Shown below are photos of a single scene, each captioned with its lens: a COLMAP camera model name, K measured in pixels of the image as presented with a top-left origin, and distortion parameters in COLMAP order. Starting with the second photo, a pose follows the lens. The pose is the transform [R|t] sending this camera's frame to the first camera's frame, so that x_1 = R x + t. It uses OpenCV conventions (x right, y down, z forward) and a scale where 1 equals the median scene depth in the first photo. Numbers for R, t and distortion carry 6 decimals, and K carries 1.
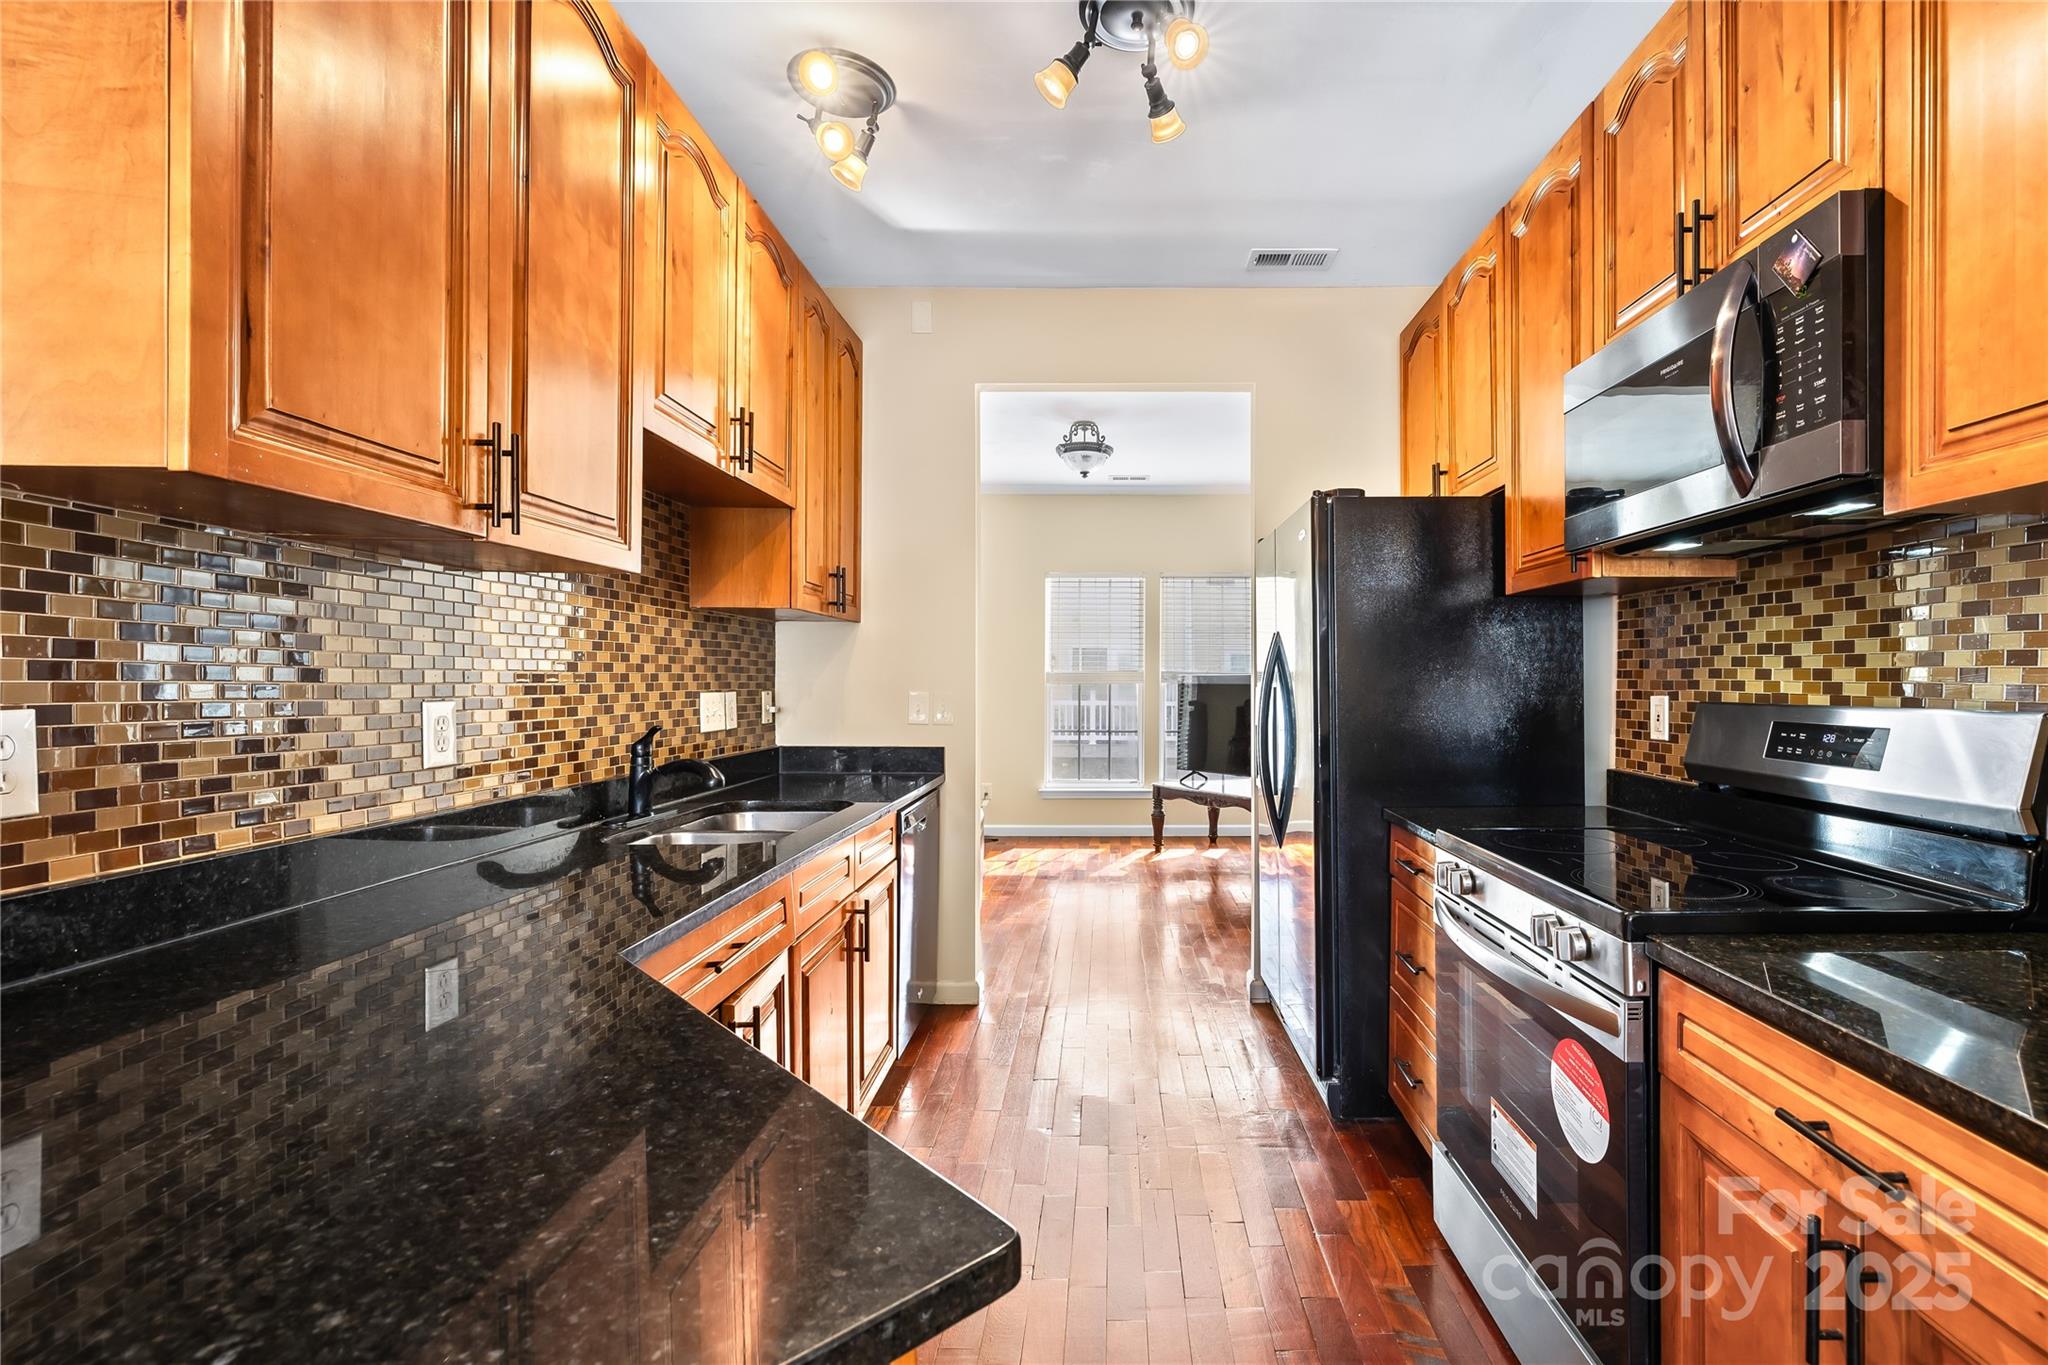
lens RADIAL K [[869.2, 0, 1024.0], [0, 869.2, 682.5], [0, 0, 1]] dist [-0.000122, 0.000188]
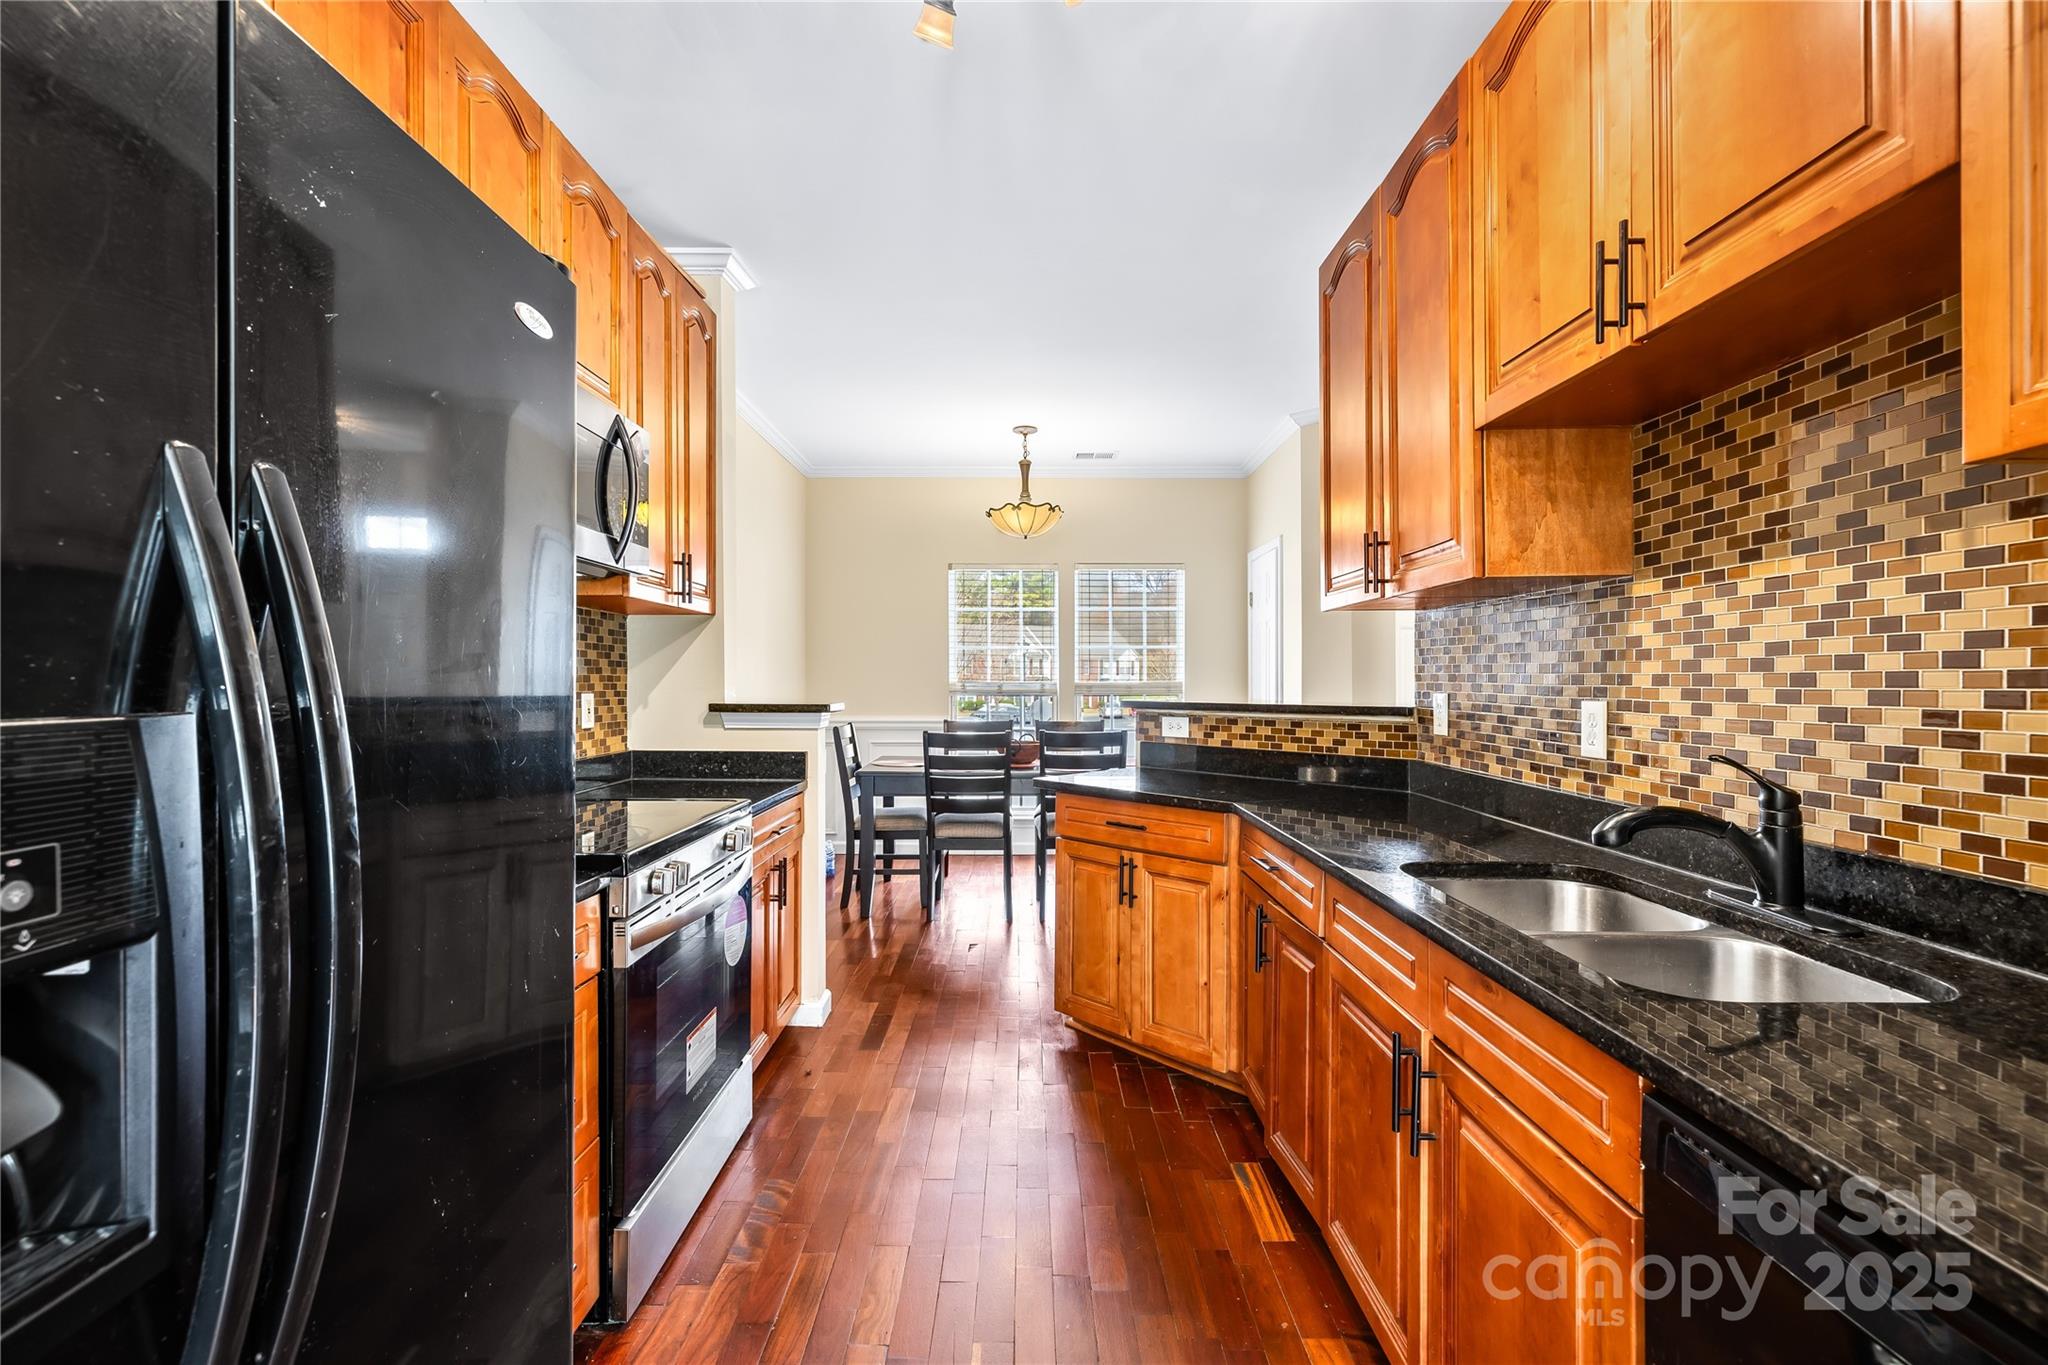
lens RADIAL K [[869.2, 0, 1024.0], [0, 869.2, 682.5], [0, 0, 1]] dist [-0.000122, 0.000188]
pose [[-0.993534, 0.006378, -0.113358, 0.149846], [0.005687, 0.999963, 0.006424, -0.010609], [0.113394, 0.005738, -0.993533, 1.532871]]
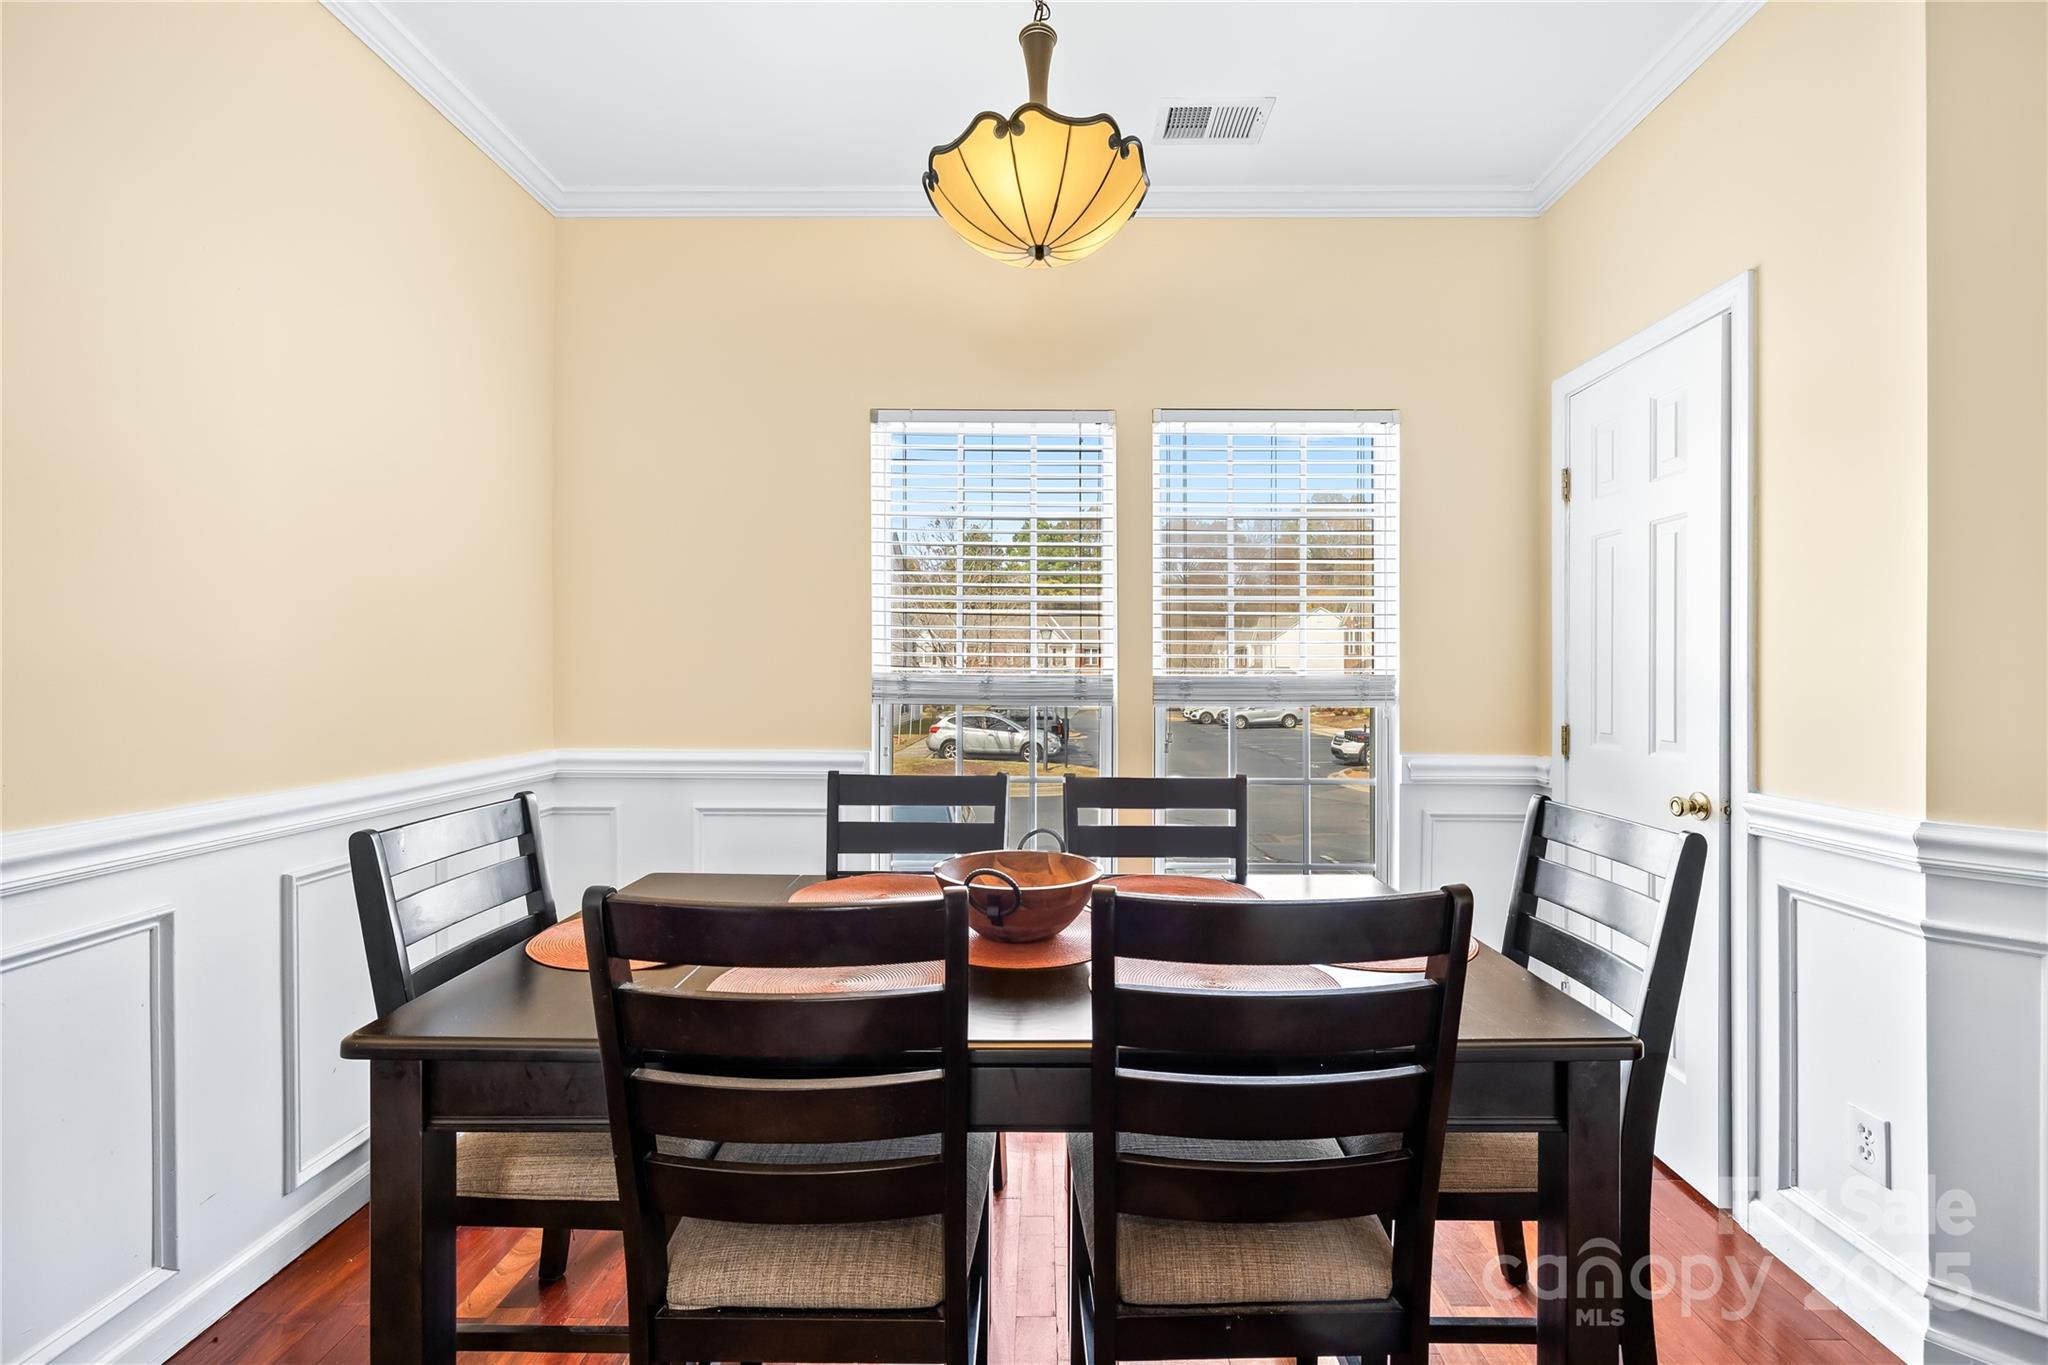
lens RADIAL K [[869.2, 0, 1024.0], [0, 869.2, 682.5], [0, 0, 1]] dist [-0.000122, 0.000188]
pose [[-0.995329, 0.002831, -0.096501, 0.071405], [0.001189, 0.999854, 0.017074, -0.007793], [0.096535, 0.016879, -0.995186, 0.869825]]
